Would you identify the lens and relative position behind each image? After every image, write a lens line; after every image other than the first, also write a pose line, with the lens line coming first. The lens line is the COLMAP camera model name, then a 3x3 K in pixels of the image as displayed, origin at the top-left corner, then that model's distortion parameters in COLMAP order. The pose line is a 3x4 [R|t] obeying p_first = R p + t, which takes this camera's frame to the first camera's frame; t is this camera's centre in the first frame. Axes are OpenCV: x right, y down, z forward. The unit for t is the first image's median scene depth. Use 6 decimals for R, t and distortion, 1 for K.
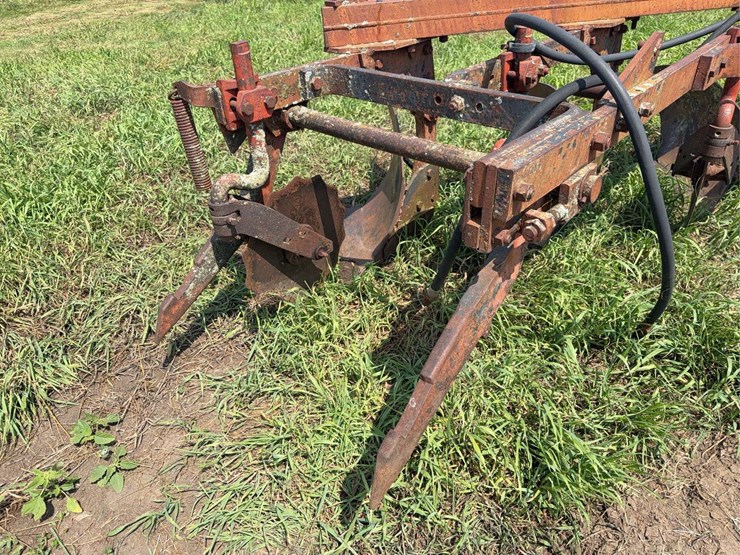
lens RADIAL K [[518.2, 0, 370.0], [0, 518.2, 277.5], [0, 0, 1]] dist [0.057098, -0.066902]
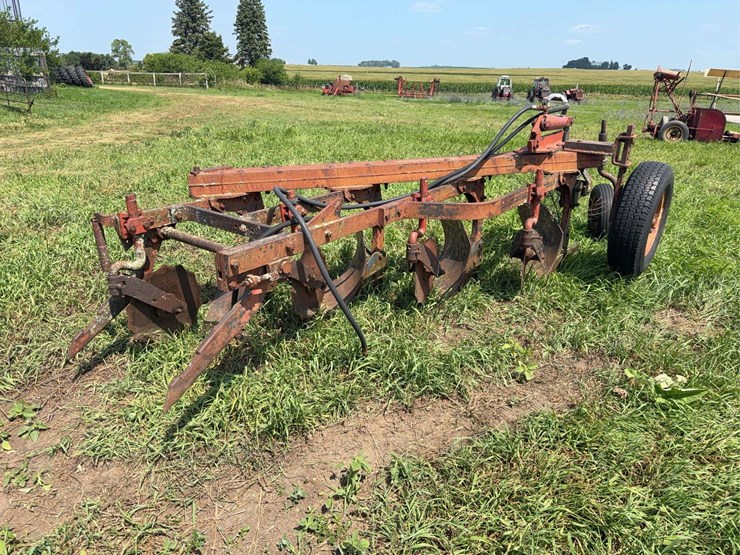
lens RADIAL K [[512.4, 0, 374.1], [0, 512.4, 279.8], [0, 0, 1]] dist [0.043399, -0.061702]
pose [[0.994711, 0.015199, 0.101583, 0.365541], [0.006539, 0.977614, -0.210303, 0.212817], [-0.102506, 0.209855, 0.972344, -0.710315]]
